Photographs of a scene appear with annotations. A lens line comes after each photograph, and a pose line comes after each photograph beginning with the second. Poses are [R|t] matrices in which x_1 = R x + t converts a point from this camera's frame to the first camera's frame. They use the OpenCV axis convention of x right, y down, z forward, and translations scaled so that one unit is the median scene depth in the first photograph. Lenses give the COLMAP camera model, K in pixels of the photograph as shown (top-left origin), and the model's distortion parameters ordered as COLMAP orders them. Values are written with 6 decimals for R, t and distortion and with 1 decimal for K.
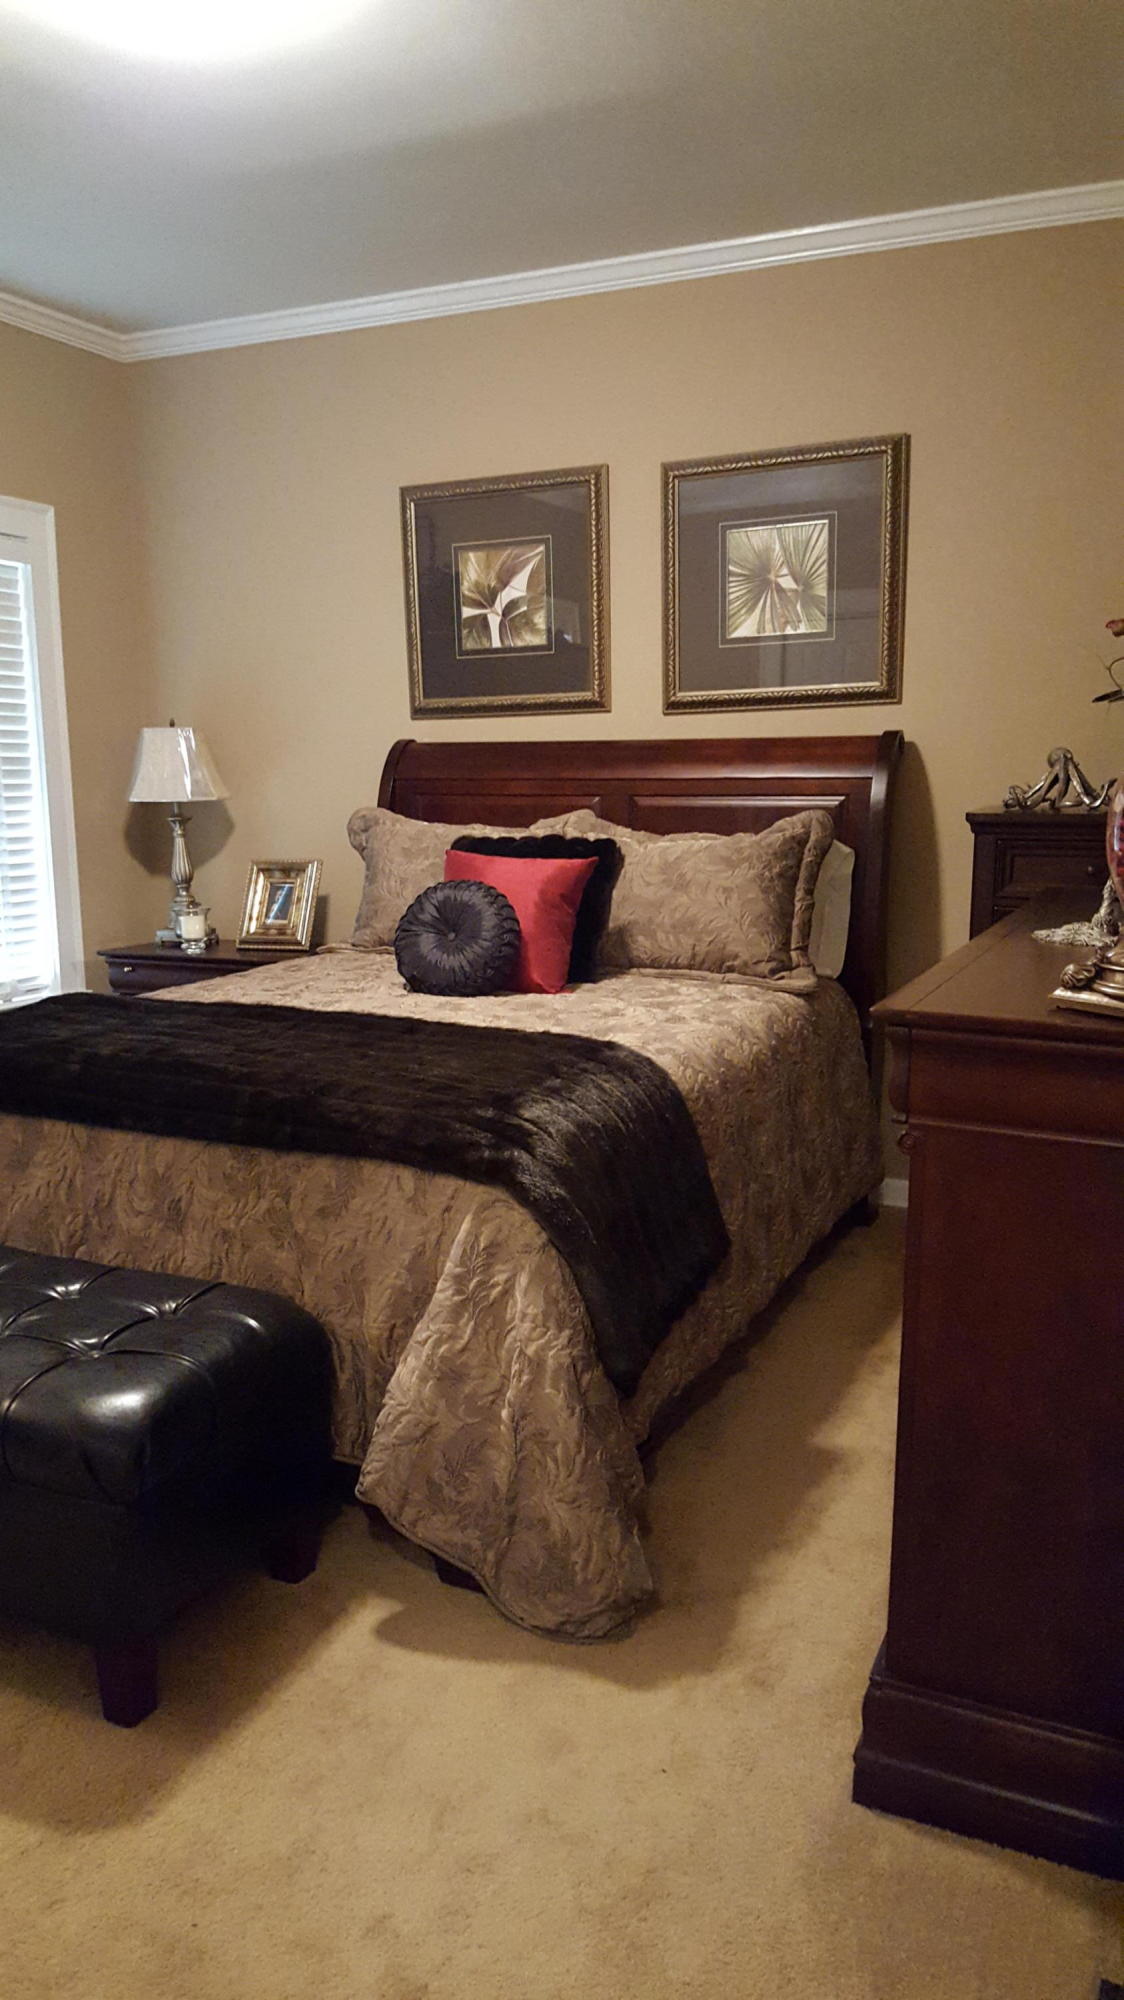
lens RADIAL K [[1481.4, 0, 557.9], [0, 1481.4, 1012.3], [0, 0, 1]] dist [0.187240, -0.341500]
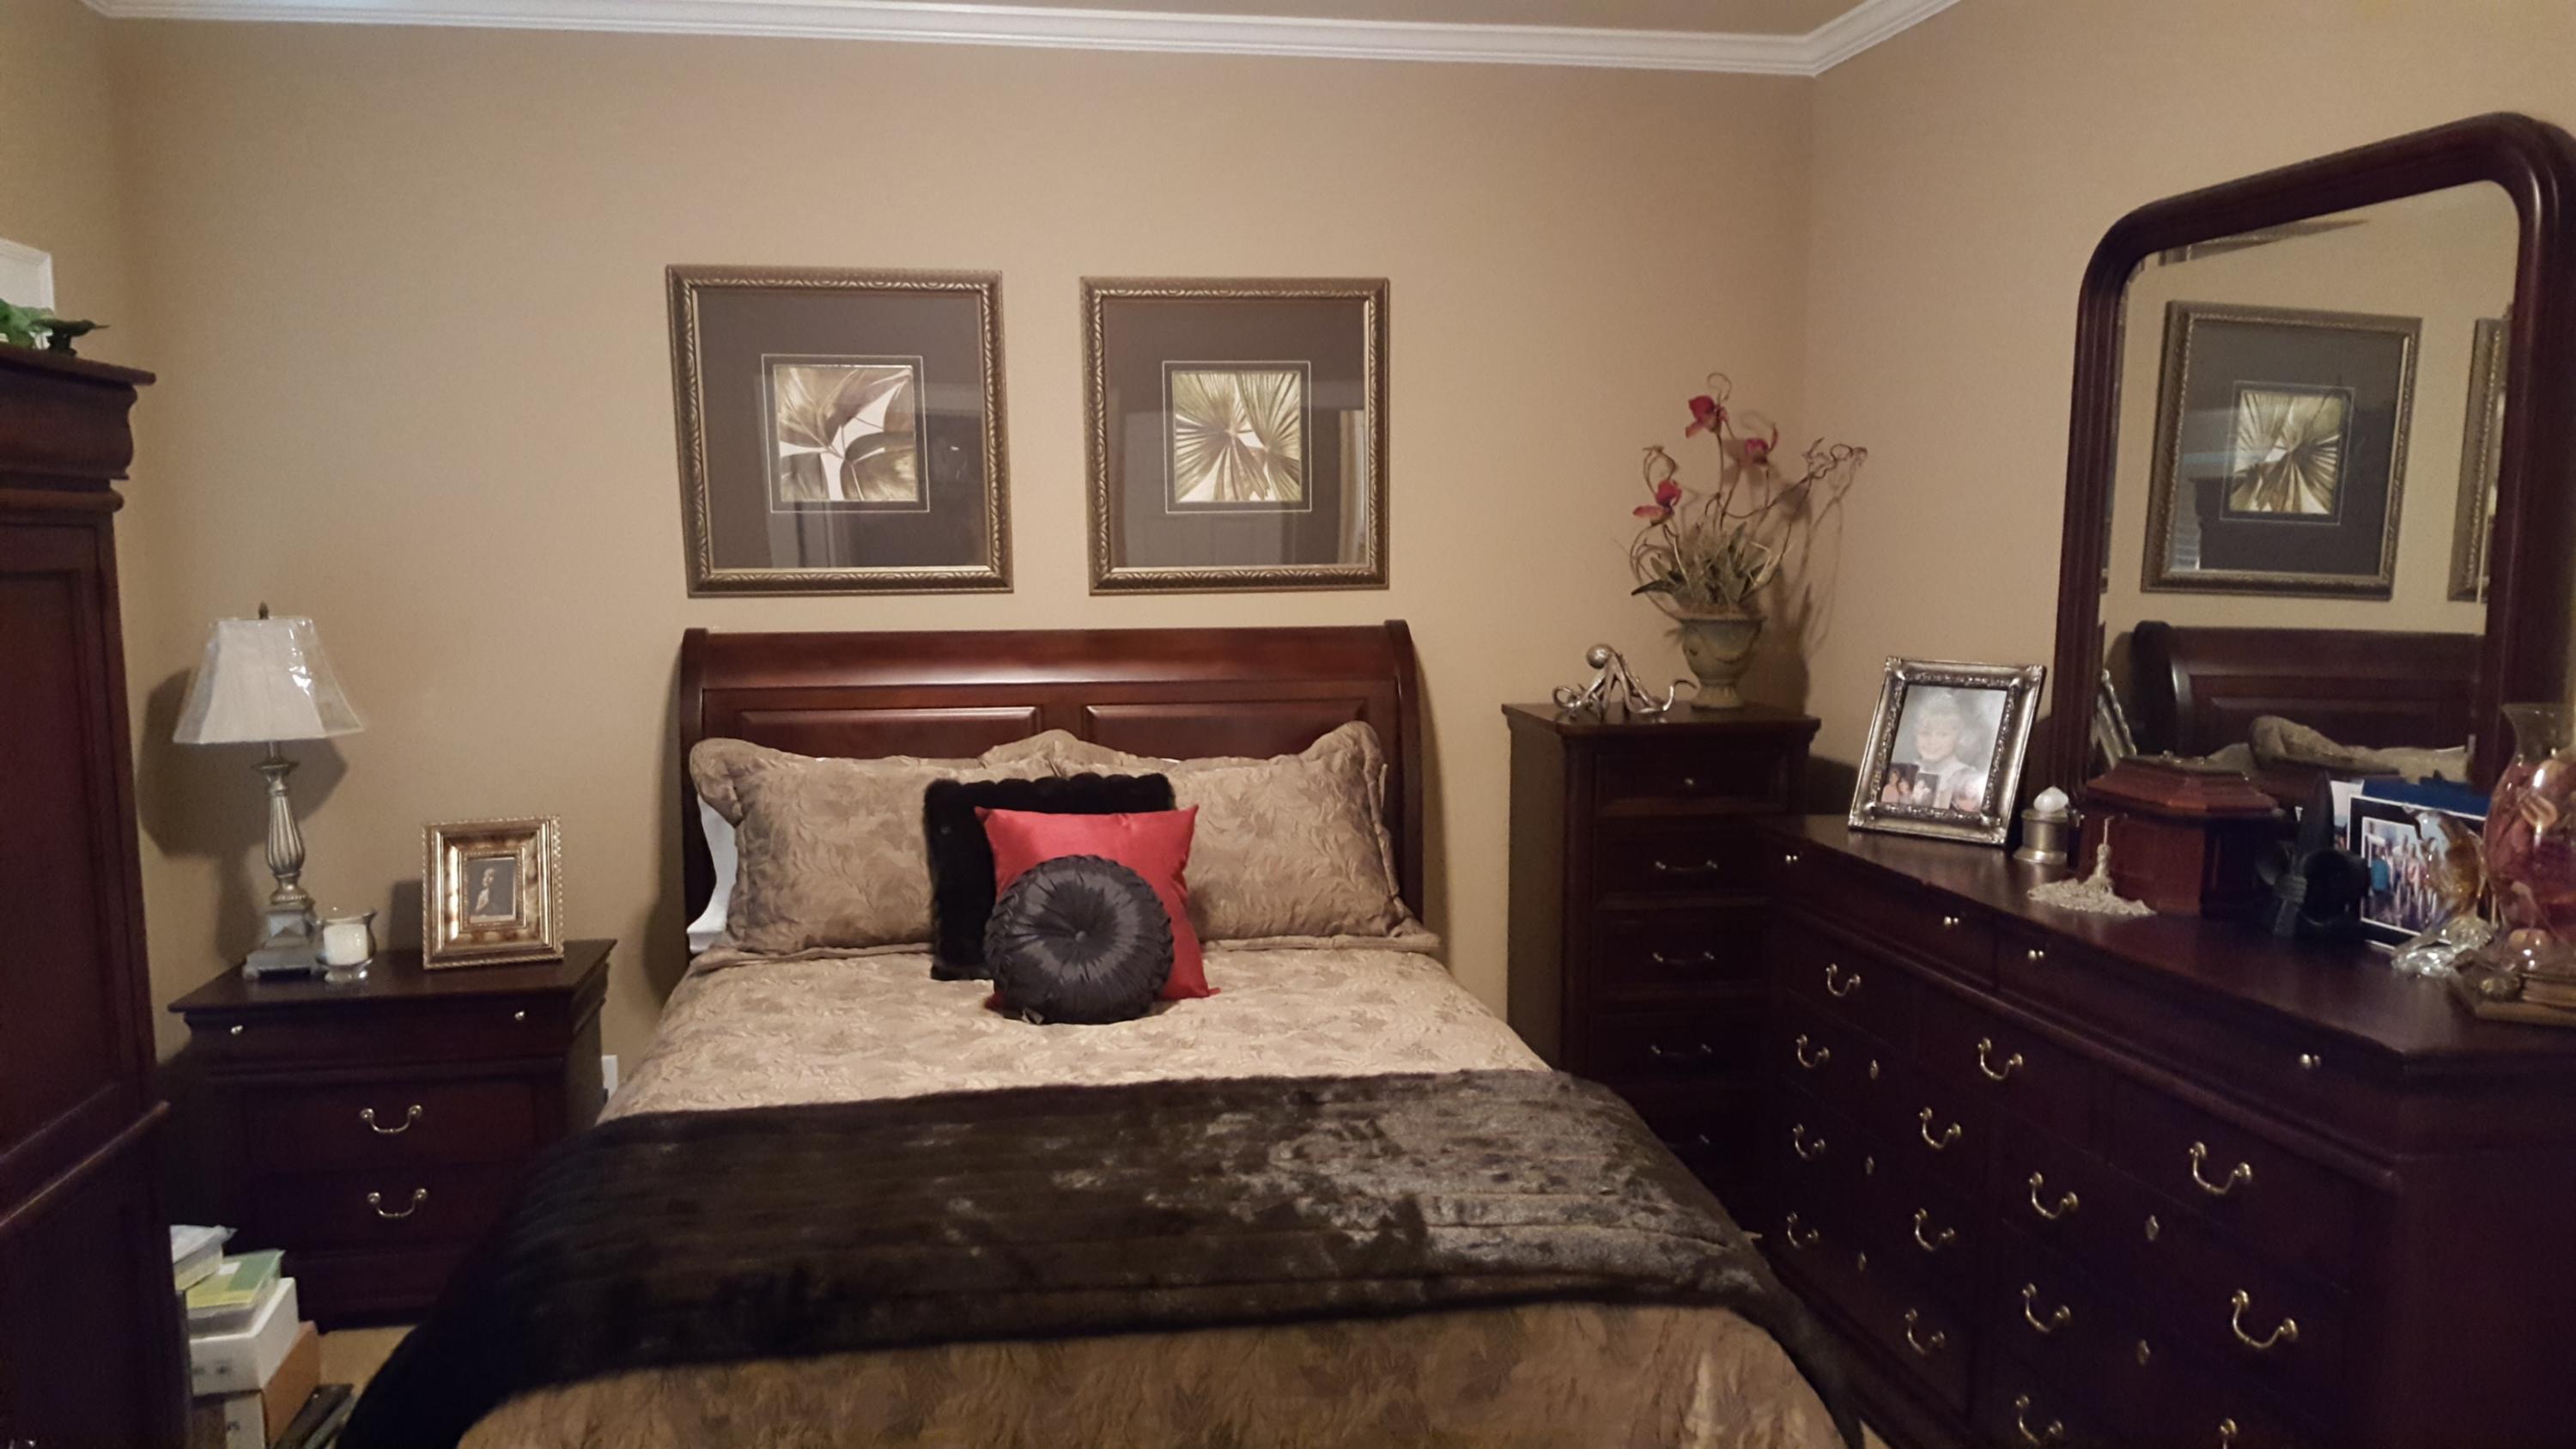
lens RADIAL K [[1893.1, 0, 1290.9], [0, 1893.1, 756.6], [0, 0, 1]] dist [0.123963, -0.212633]
pose [[0.816957, -0.066734, 0.572824, -0.439174], [0.094555, 0.995340, -0.018896, -0.096258], [-0.568894, 0.069601, 0.819460, 0.162649]]
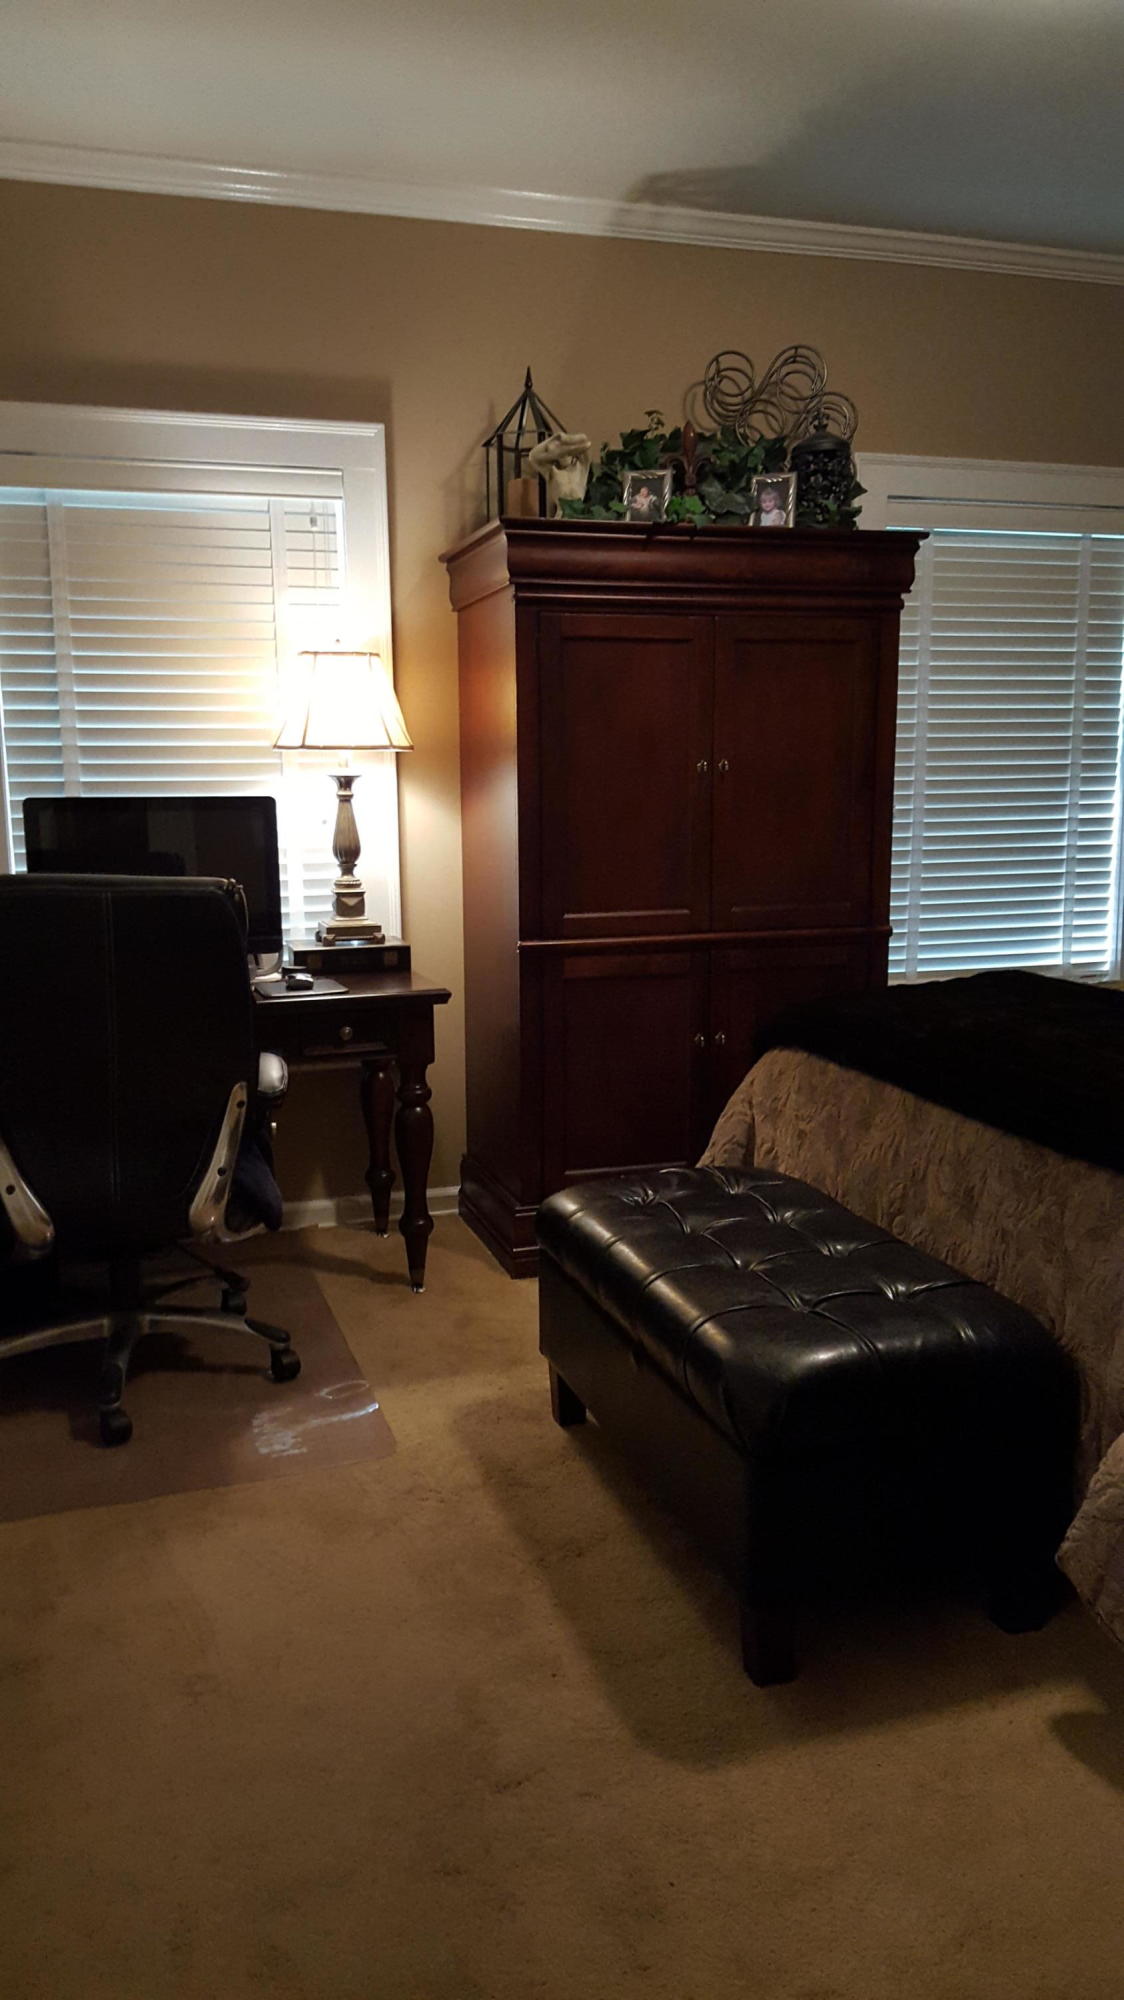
lens RADIAL K [[1469.6, 0, 530.5], [0, 1469.6, 1009.2], [0, 0, 1]] dist [0.123963, -0.212633]
pose [[0.665020, 0.112631, -0.738284, 0.147368], [-0.112796, 0.992370, 0.049792, -0.000220], [0.738258, 0.050163, 0.672650, 0.104717]]
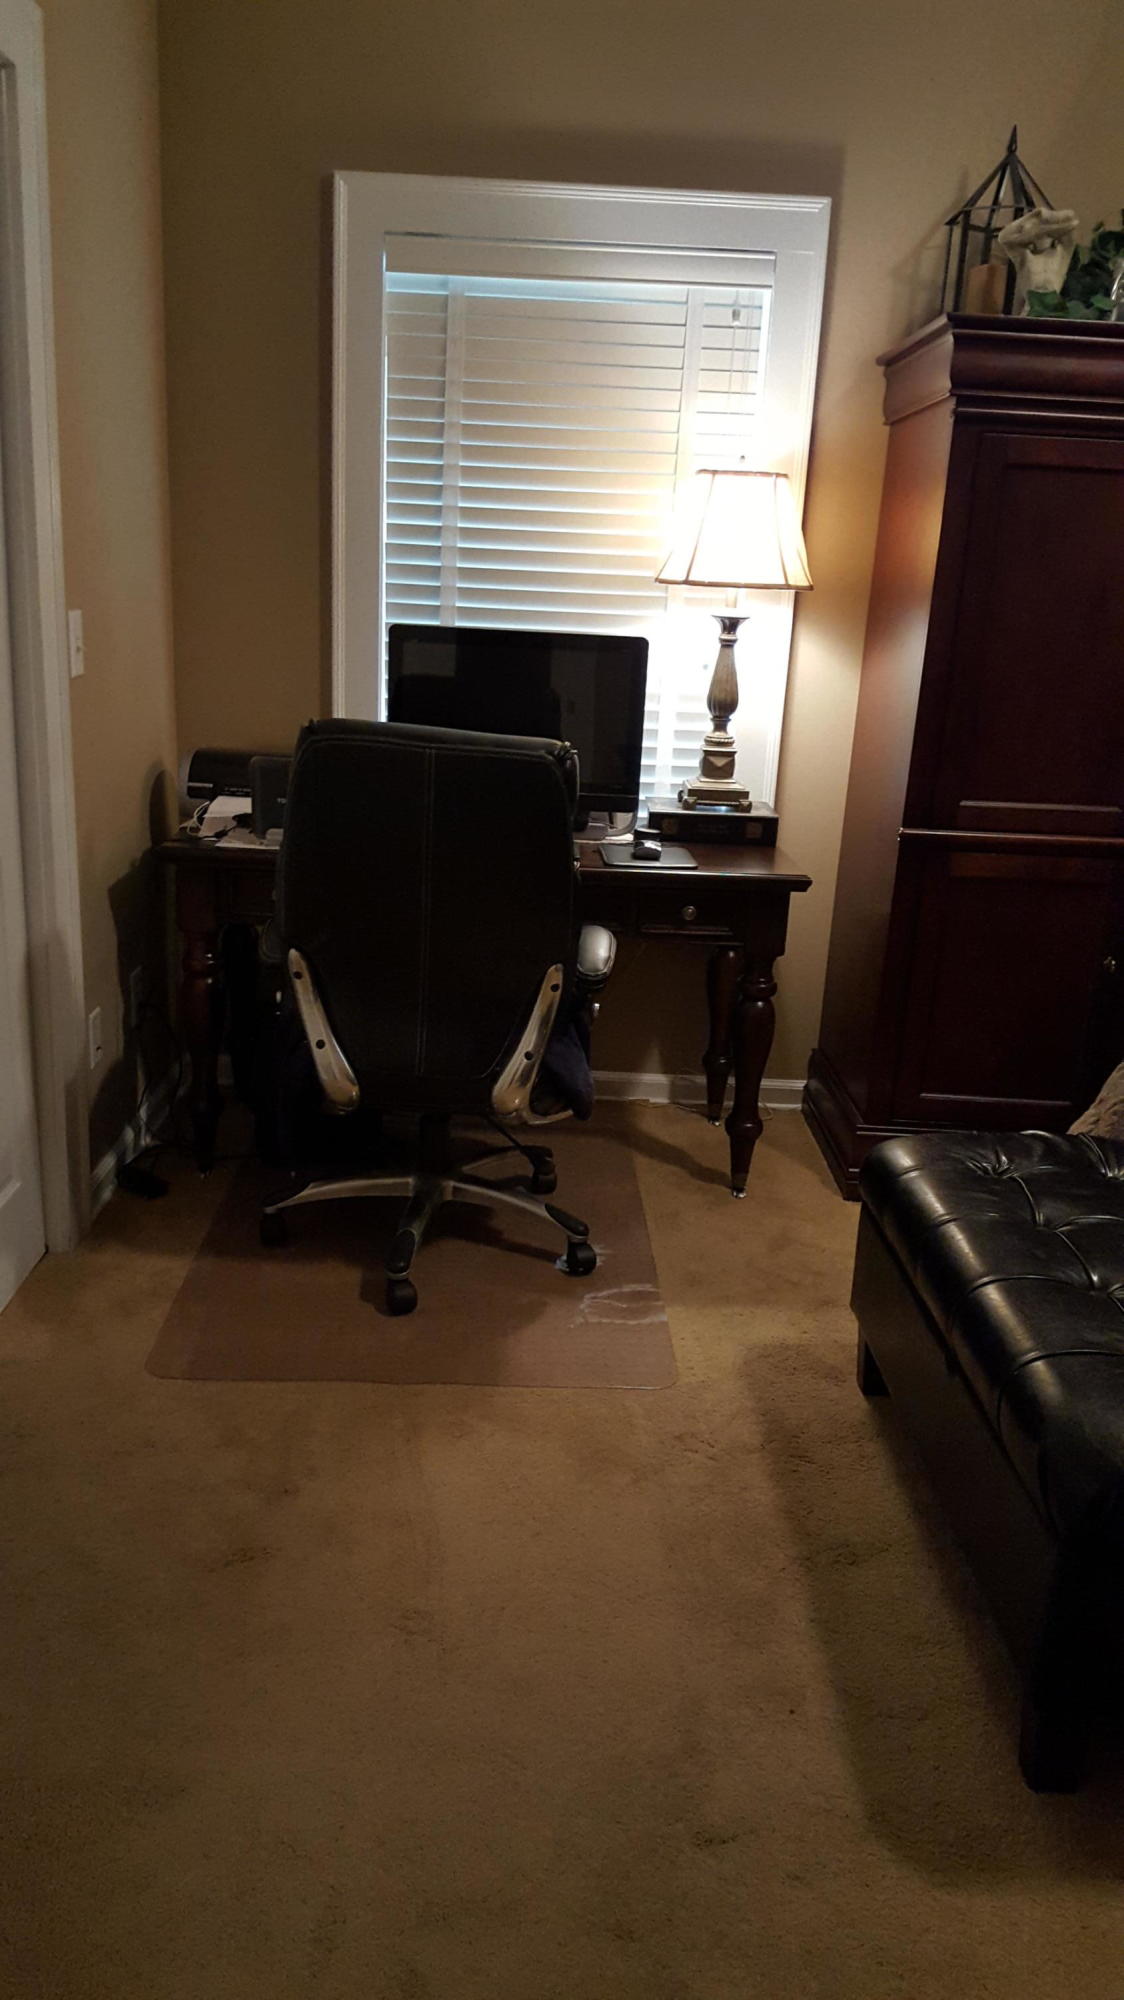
lens RADIAL K [[1469.6, 0, 530.5], [0, 1469.6, 1009.2], [0, 0, 1]] dist [0.123963, -0.212633]
pose [[0.421818, 0.278079, -0.862984, 0.097148], [-0.195062, 0.957351, 0.213143, -0.031166], [0.885449, 0.078428, 0.458071, 0.173291]]
